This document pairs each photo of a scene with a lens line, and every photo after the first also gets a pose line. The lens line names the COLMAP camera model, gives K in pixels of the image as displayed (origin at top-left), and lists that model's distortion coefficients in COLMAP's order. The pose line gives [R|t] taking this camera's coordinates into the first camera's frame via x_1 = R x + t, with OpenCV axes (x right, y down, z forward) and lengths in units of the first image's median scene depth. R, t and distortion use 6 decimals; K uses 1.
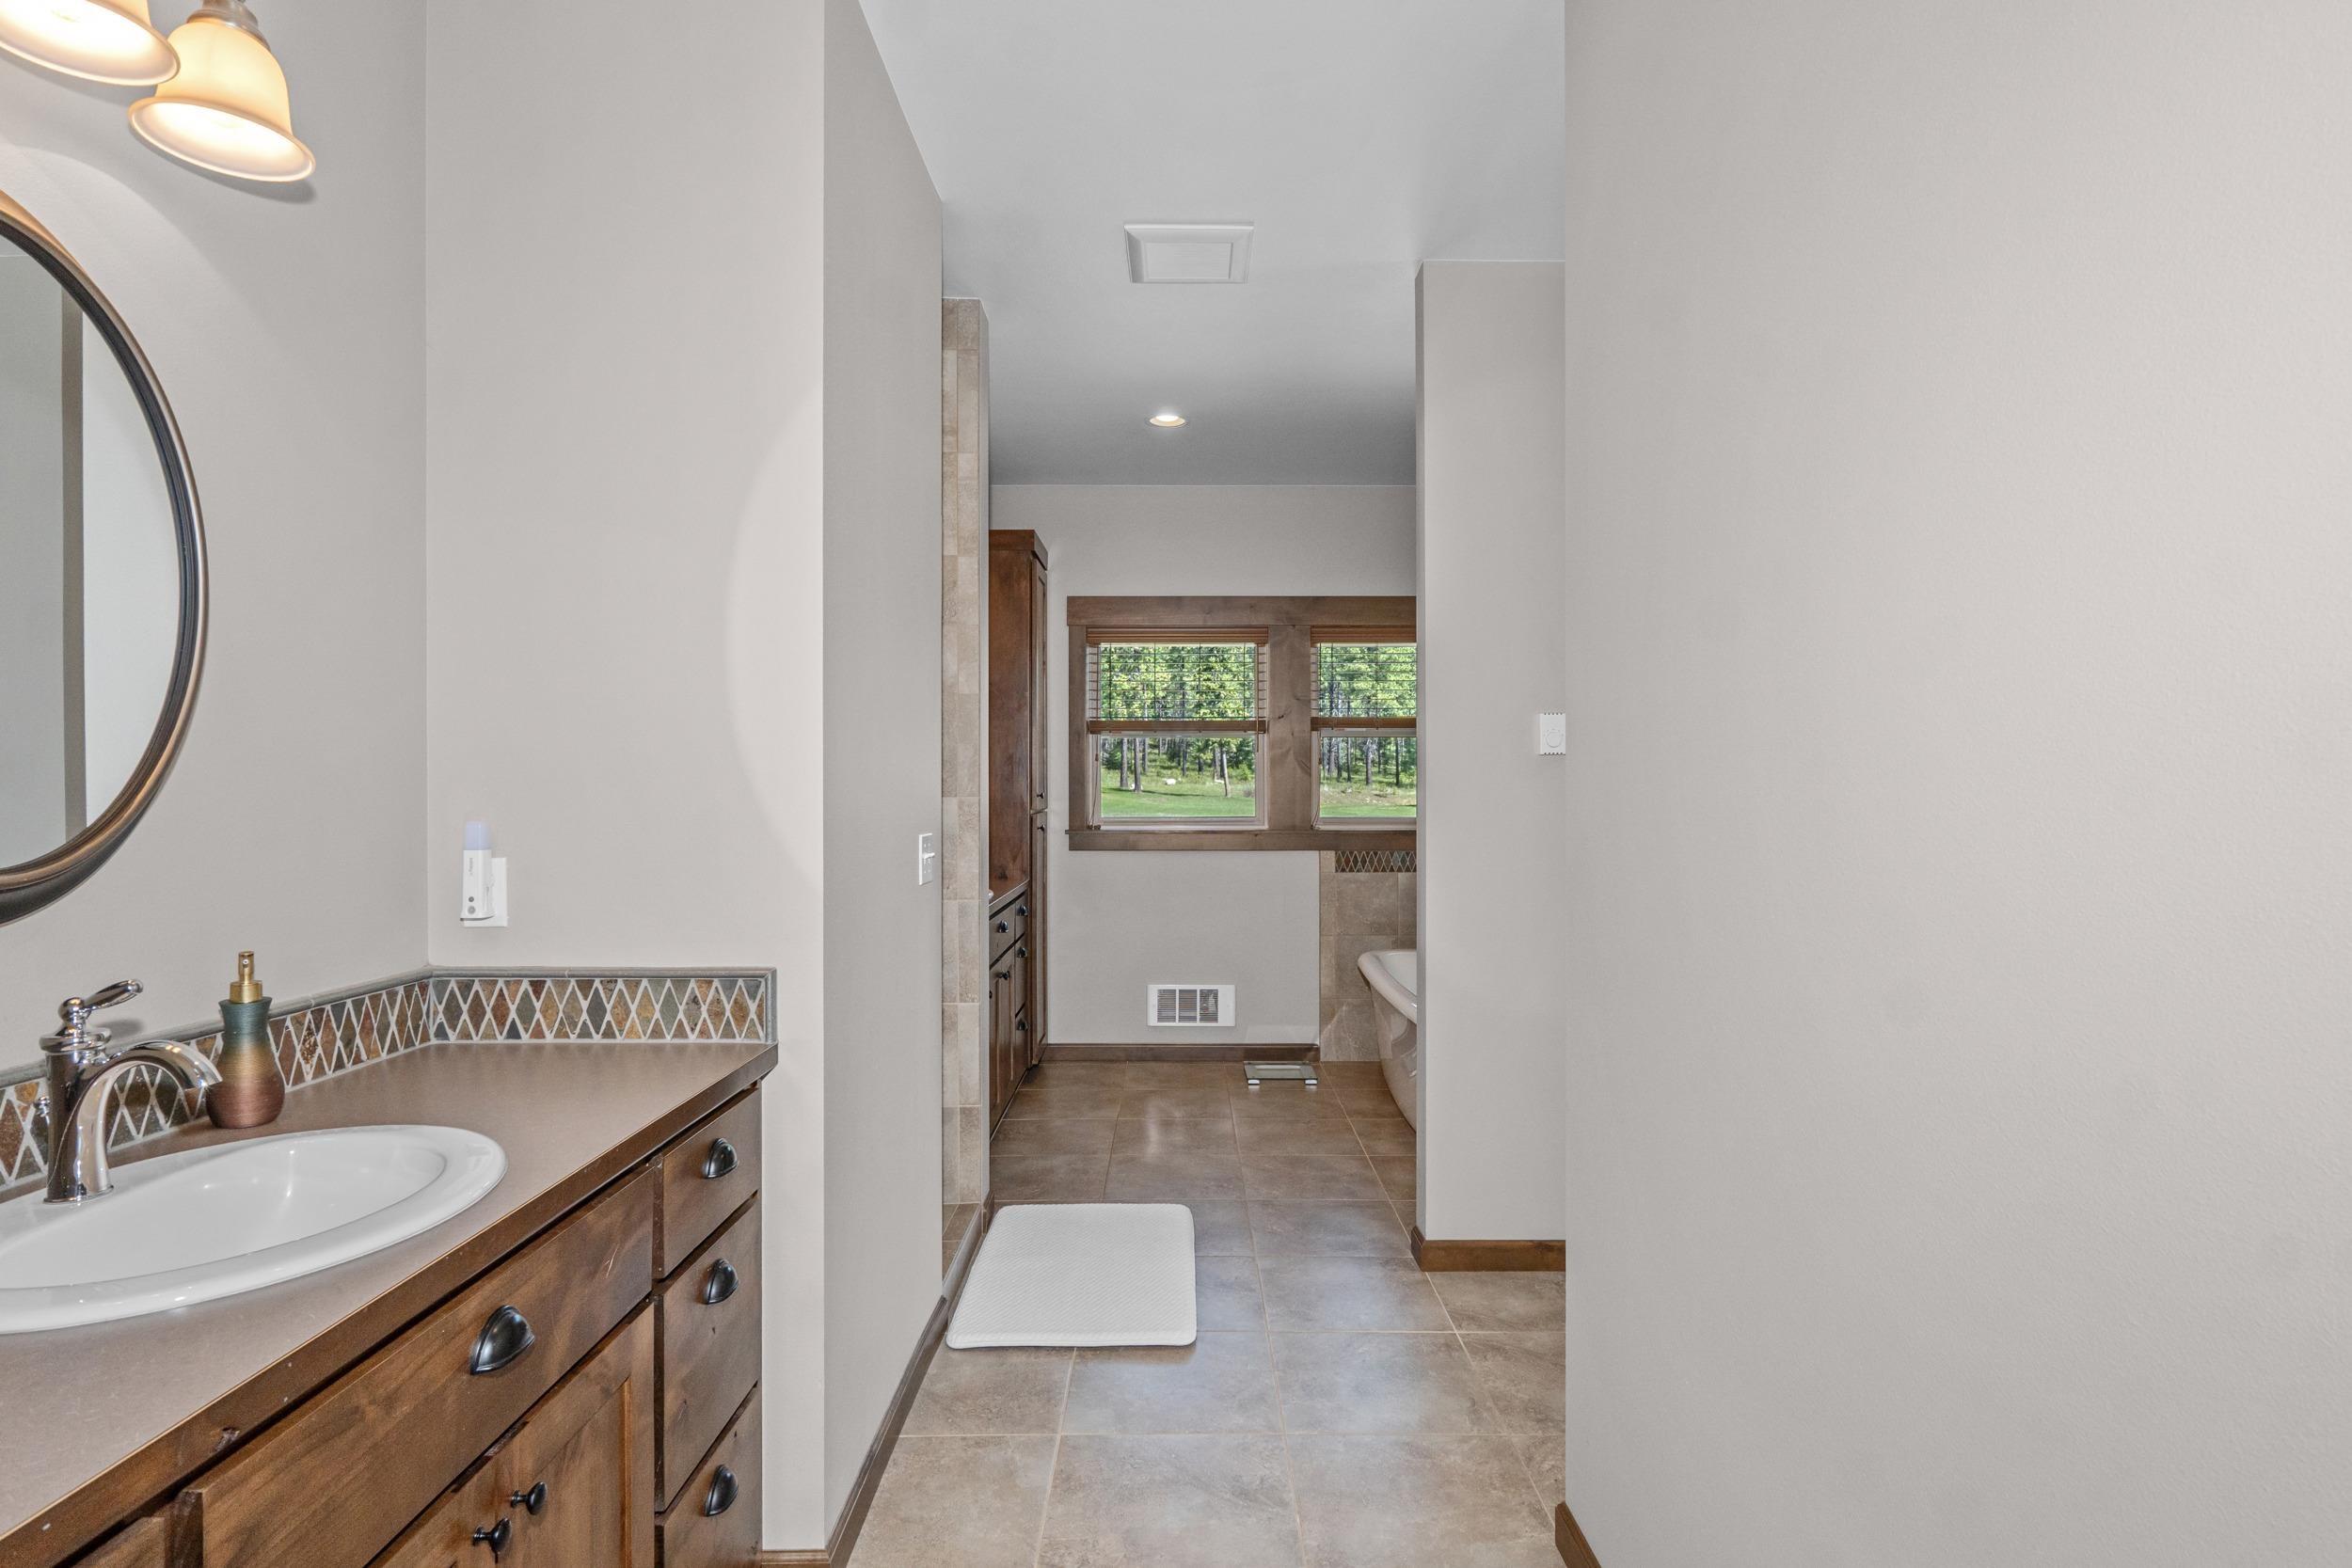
lens RADIAL K [[1324.1, 0, 1179.7], [0, 1324.1, 787.7], [0, 0, 1]] dist [-0.004213, -0.000282]
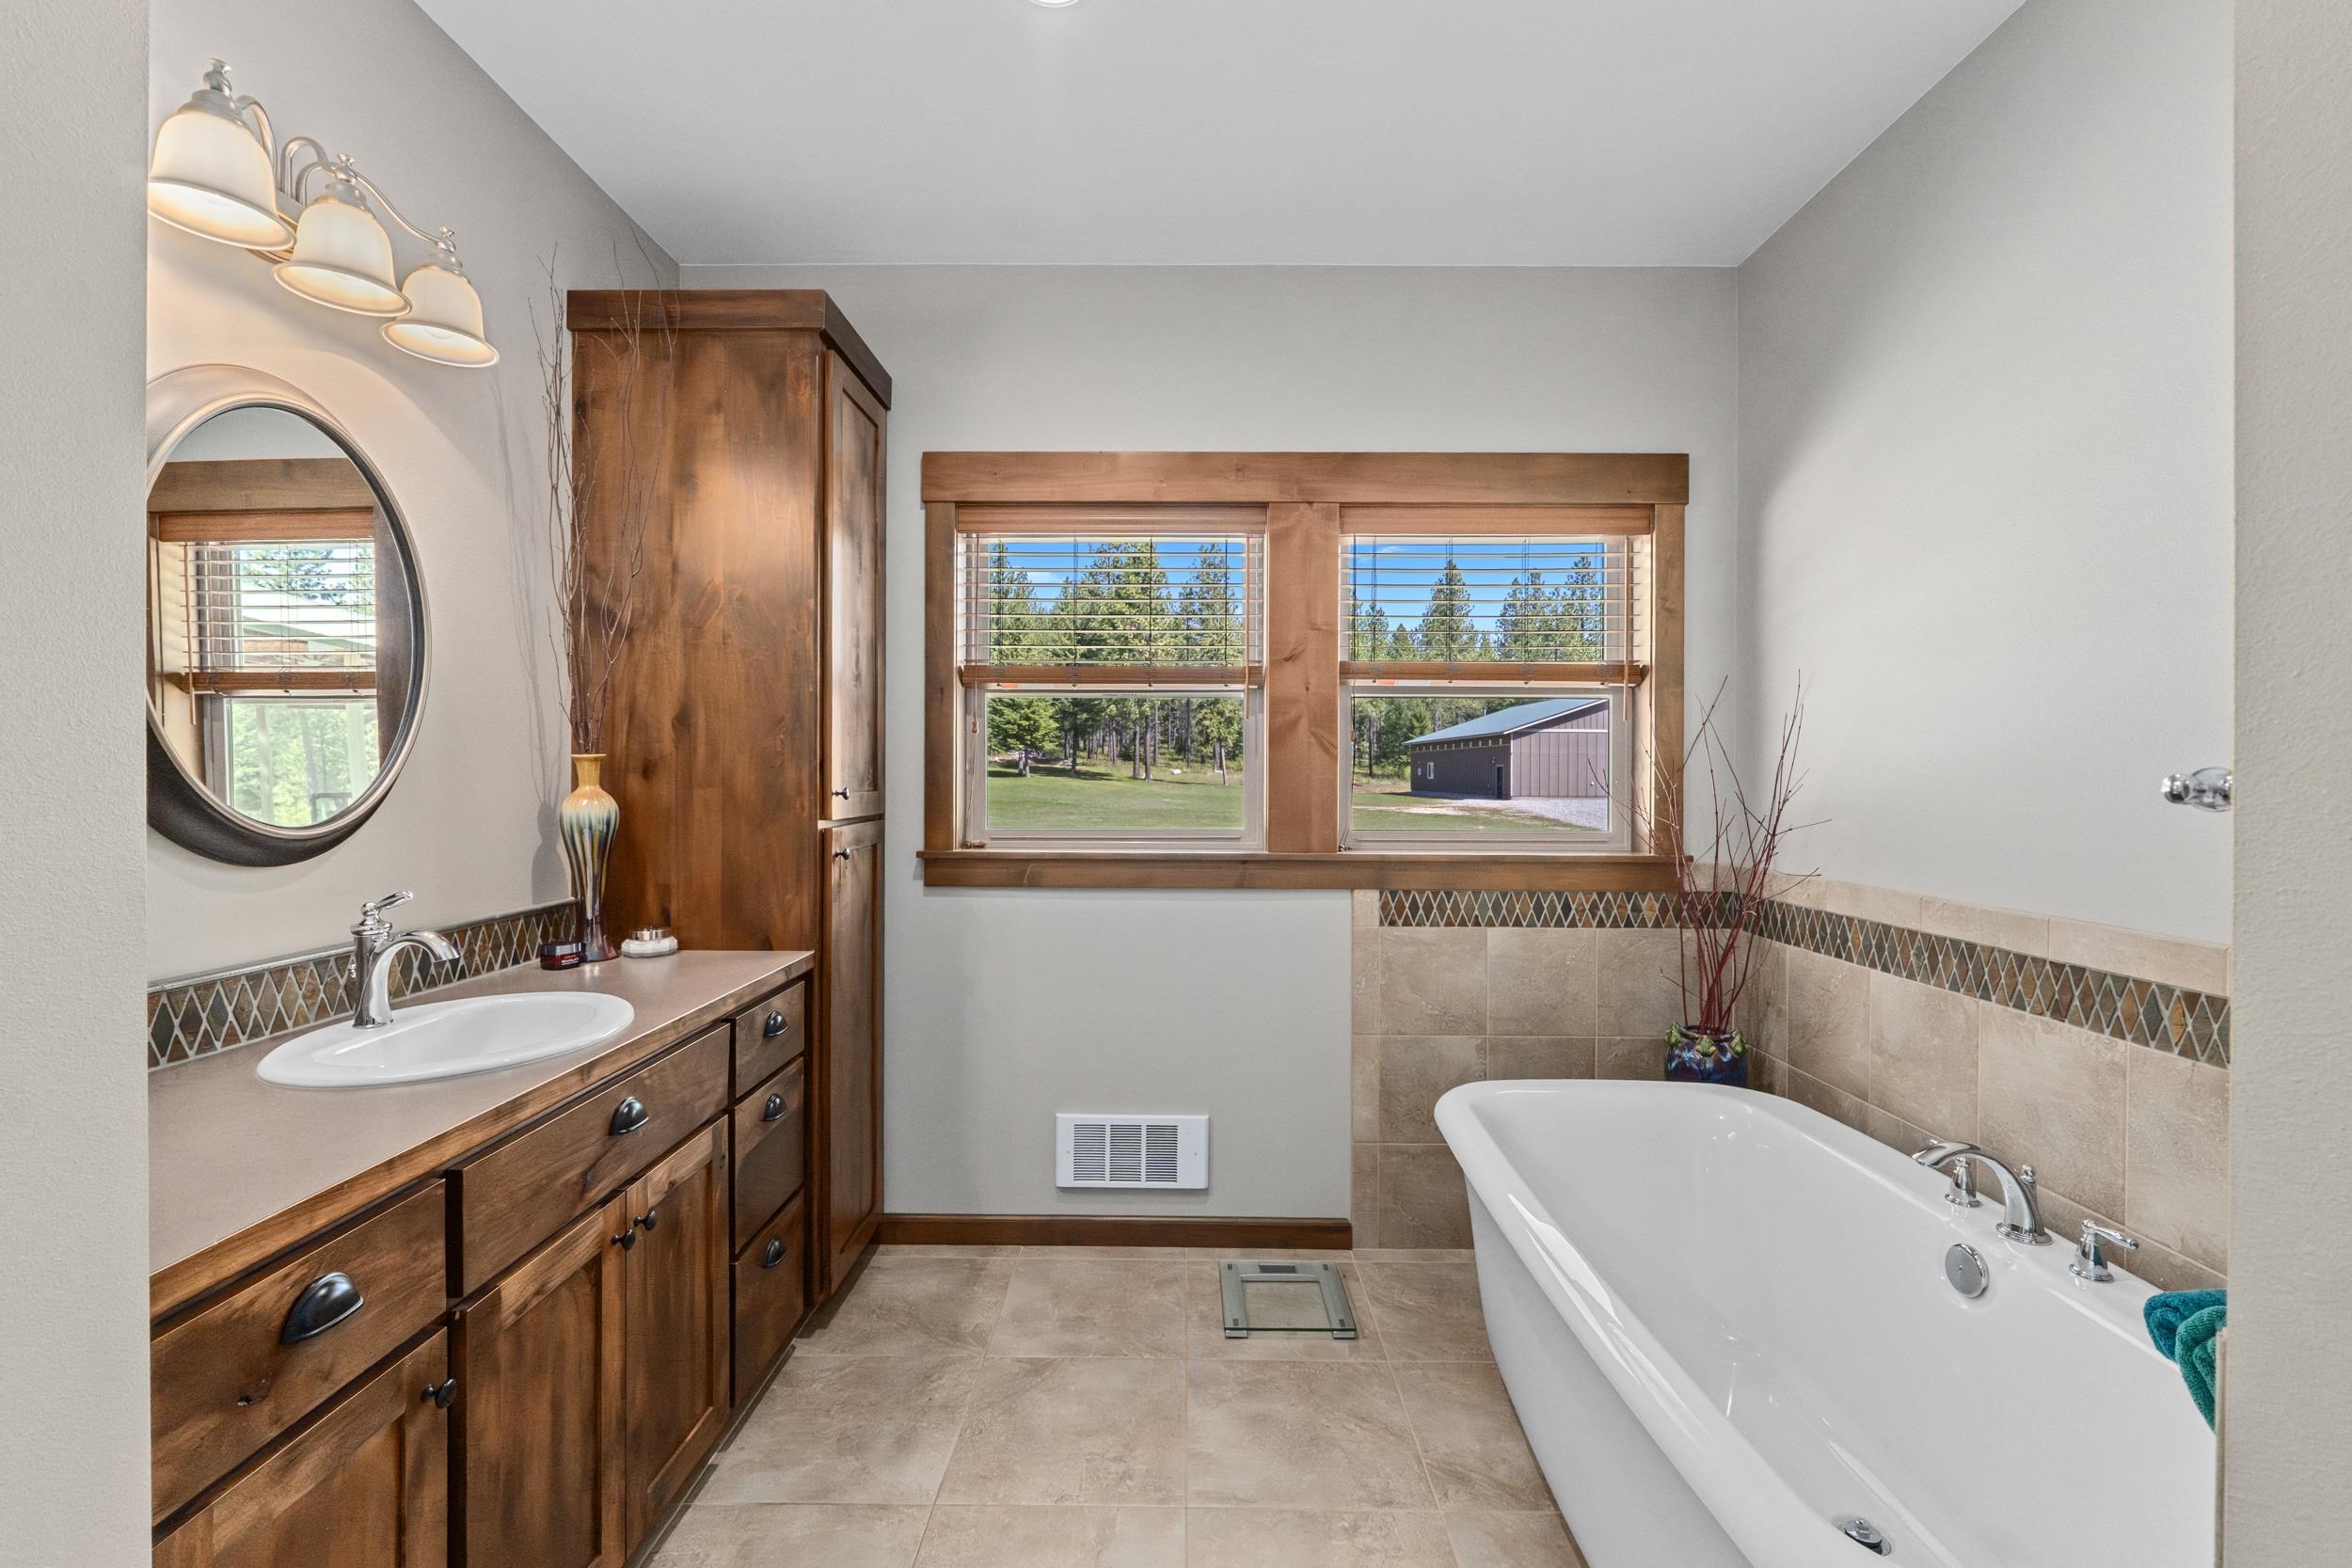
lens RADIAL K [[1013.9, 0, 1174.4], [0, 1013.9, 780.5], [0, 0, 1]] dist [-0.000008, -0.000029]
pose [[0.999831, 0.003557, -0.018039, 0.035210], [-0.003489, 0.999987, 0.003802, -0.001757], [0.018052, -0.003739, 0.999830, 0.550807]]
